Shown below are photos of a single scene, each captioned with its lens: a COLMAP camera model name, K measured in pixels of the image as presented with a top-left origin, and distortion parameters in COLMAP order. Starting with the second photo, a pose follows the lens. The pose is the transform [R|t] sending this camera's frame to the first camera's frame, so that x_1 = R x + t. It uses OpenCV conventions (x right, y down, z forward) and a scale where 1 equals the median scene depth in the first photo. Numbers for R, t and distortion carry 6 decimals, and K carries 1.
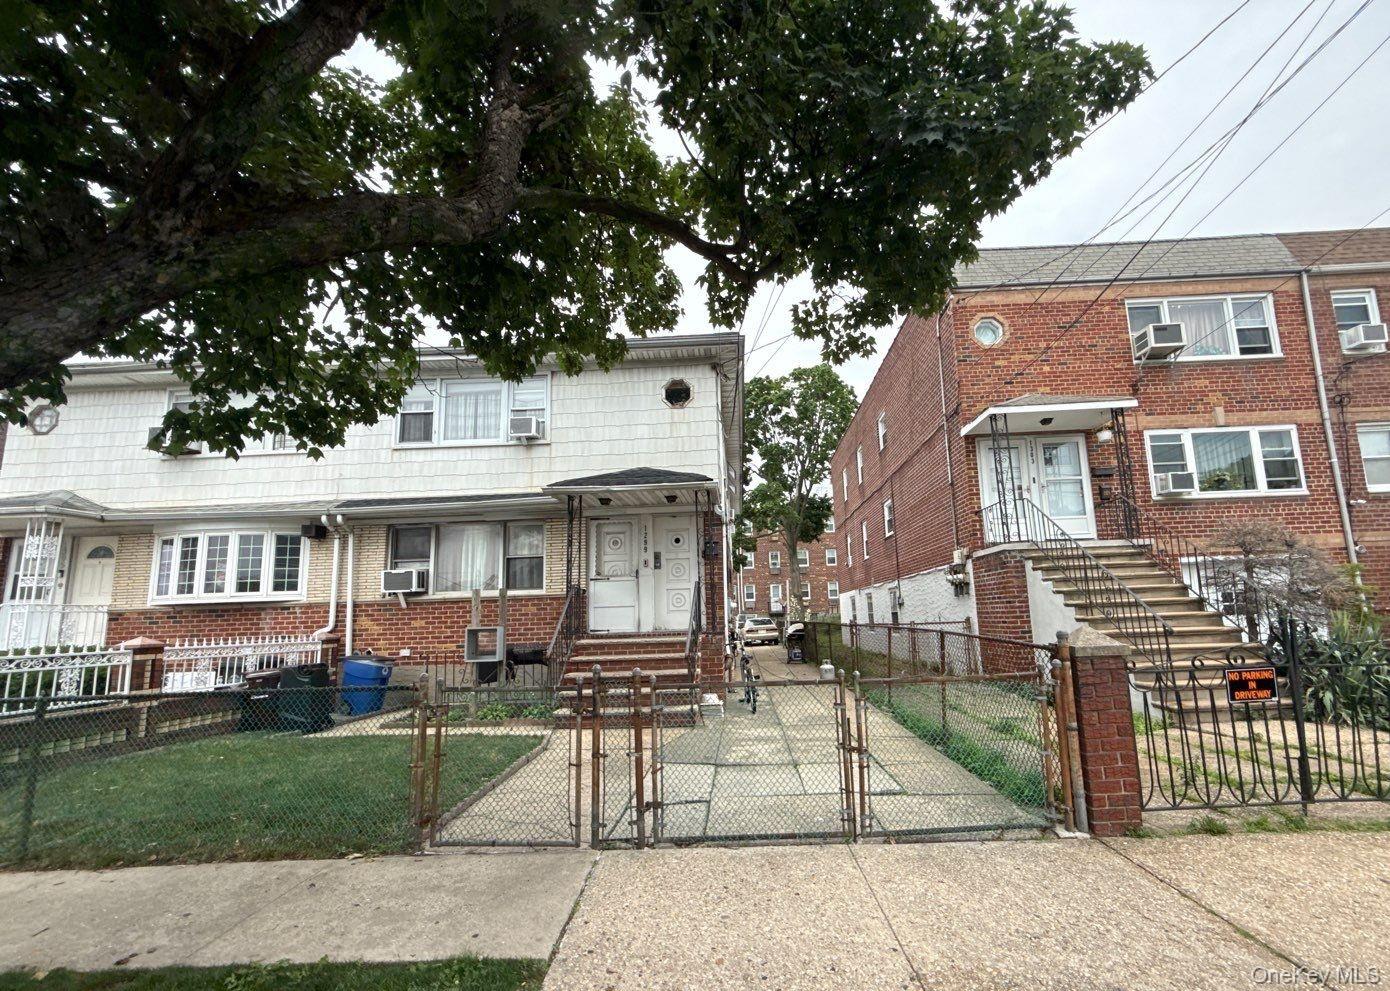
lens RADIAL K [[558.0, 0, 703.5], [0, 558.0, 536.7], [0, 0, 1]] dist [0.000581, -0.000235]
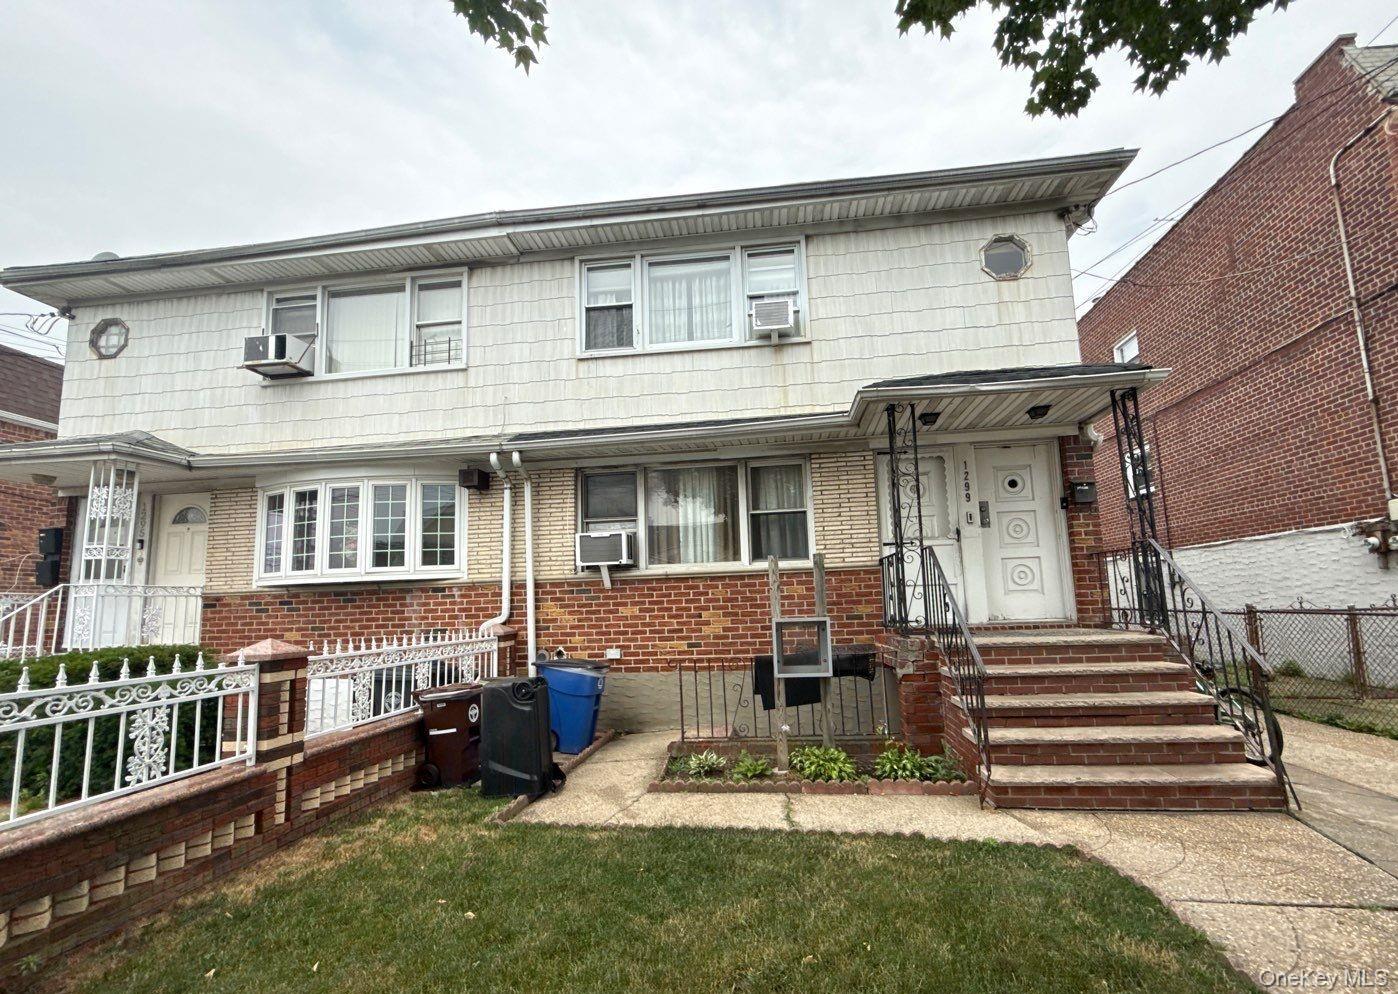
lens RADIAL K [[586.8, 0, 733.9], [0, 586.8, 534.6], [0, 0, 1]] dist [0.000309, 0.000272]
pose [[0.997422, -0.010916, -0.070925, -0.335187], [0.013101, 0.999452, 0.030414, 0.042827], [0.070554, -0.031265, 0.997018, 0.301924]]
